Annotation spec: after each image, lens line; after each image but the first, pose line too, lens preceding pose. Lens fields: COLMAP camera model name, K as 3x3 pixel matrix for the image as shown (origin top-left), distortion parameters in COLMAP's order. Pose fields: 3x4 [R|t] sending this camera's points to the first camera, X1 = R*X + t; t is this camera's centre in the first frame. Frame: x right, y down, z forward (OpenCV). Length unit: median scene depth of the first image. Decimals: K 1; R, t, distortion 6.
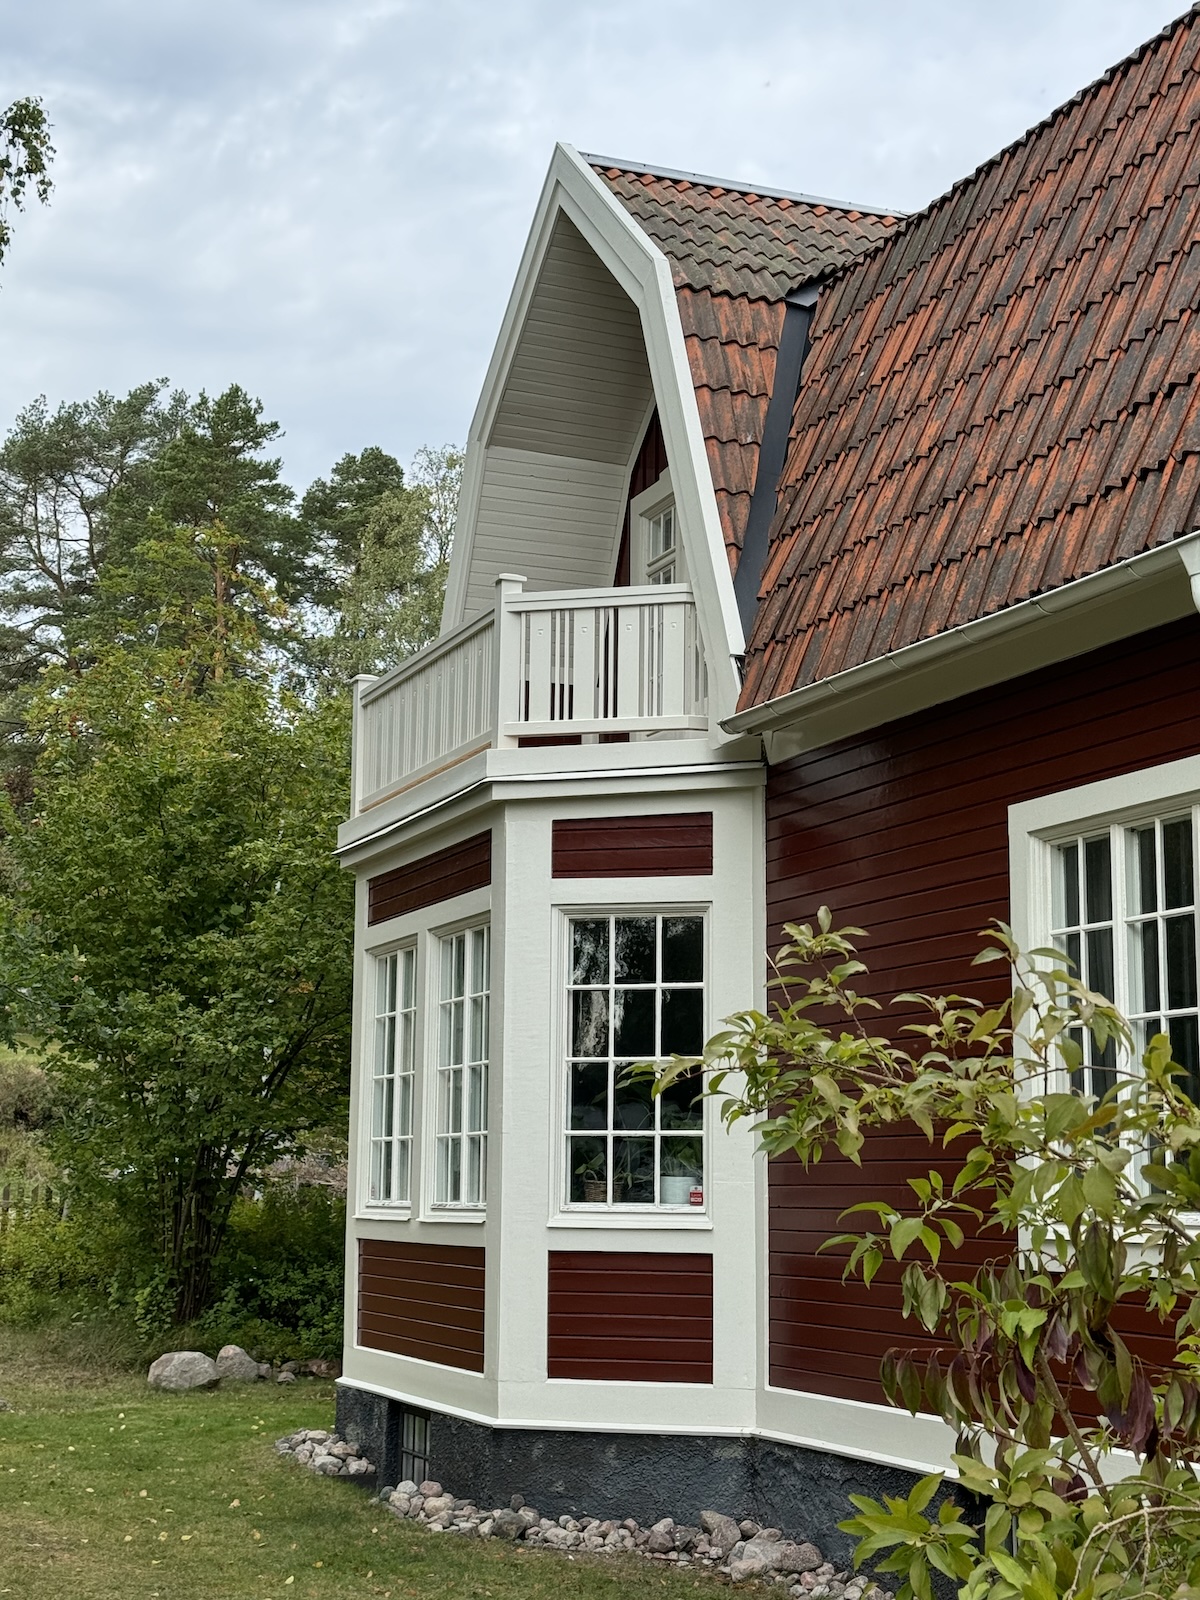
lens RADIAL K [[2482.5, 0, 600.0], [0, 2482.5, 800.0], [0, 0, 1]] dist [0.200064, -0.035174]
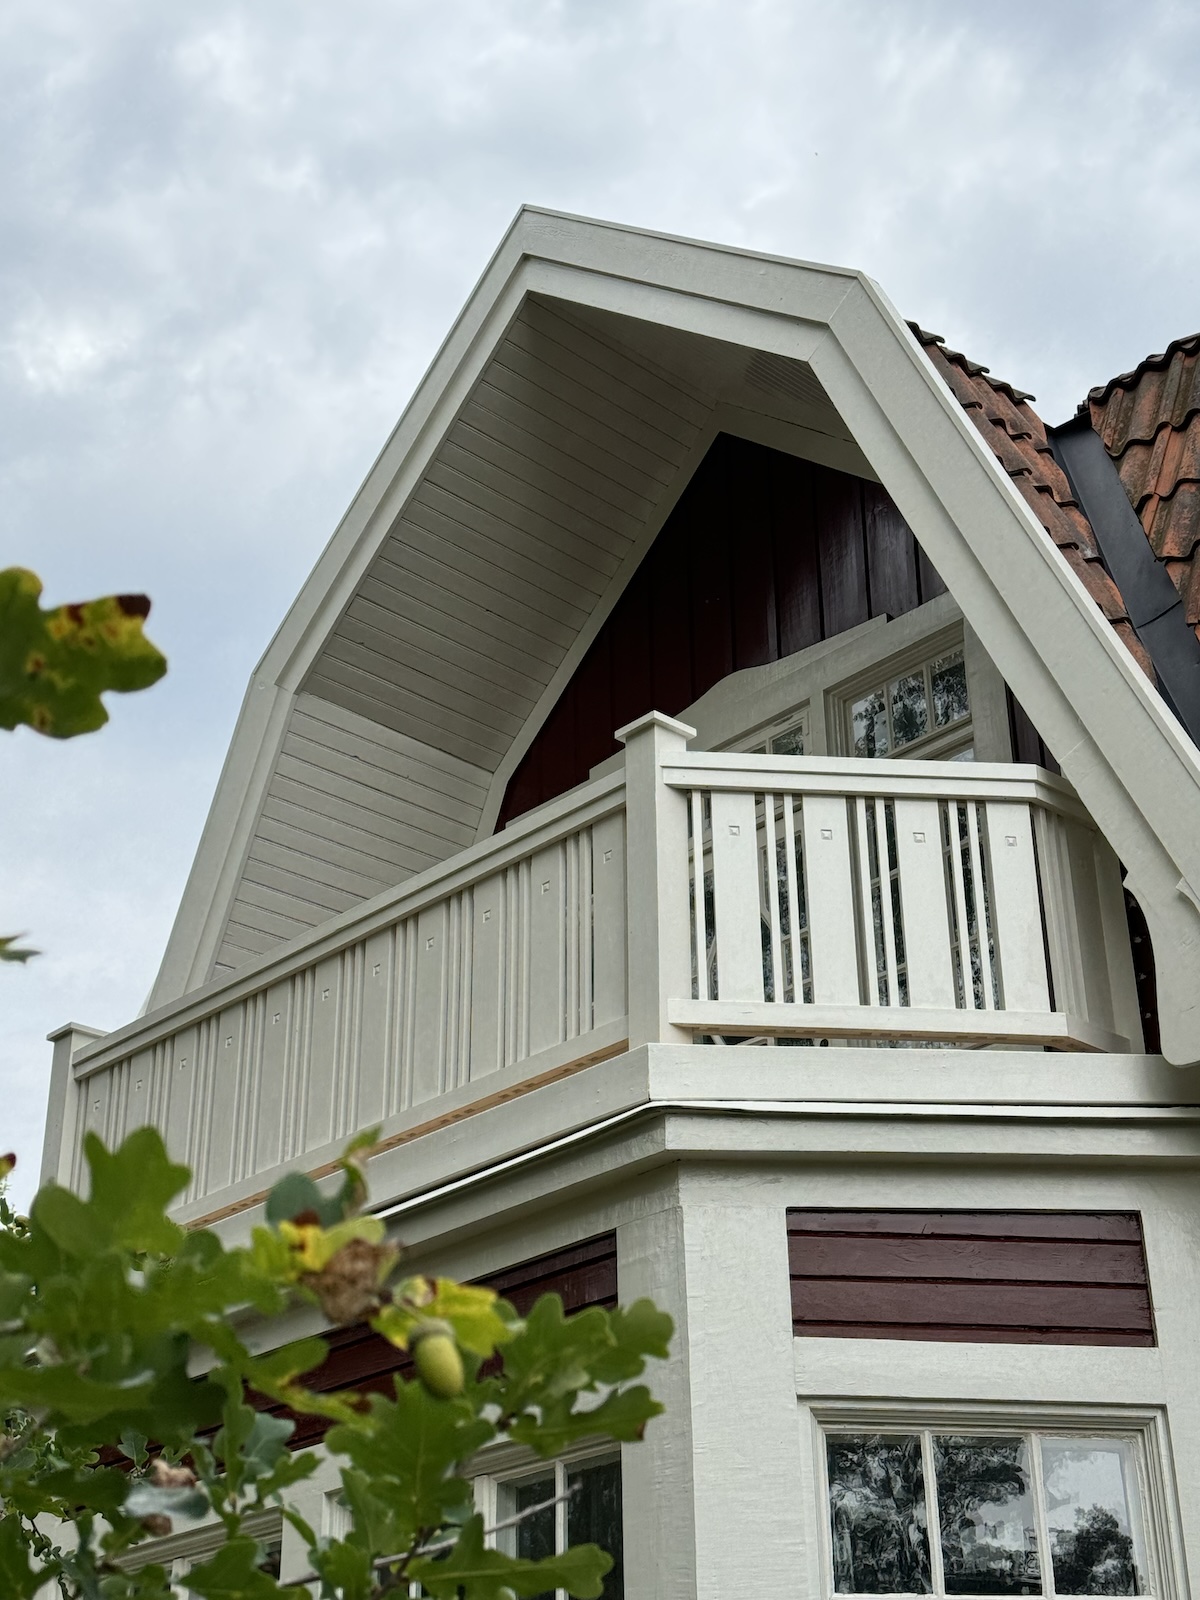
lens RADIAL K [[2482.5, 0, 600.0], [0, 2482.5, 800.0], [0, 0, 1]] dist [0.200064, -0.035174]
pose [[0.928186, 0.153452, 0.339004, -0.213124], [-0.037447, 0.944908, -0.325187, 0.085984], [-0.370229, 0.289139, 0.882796, 0.568749]]
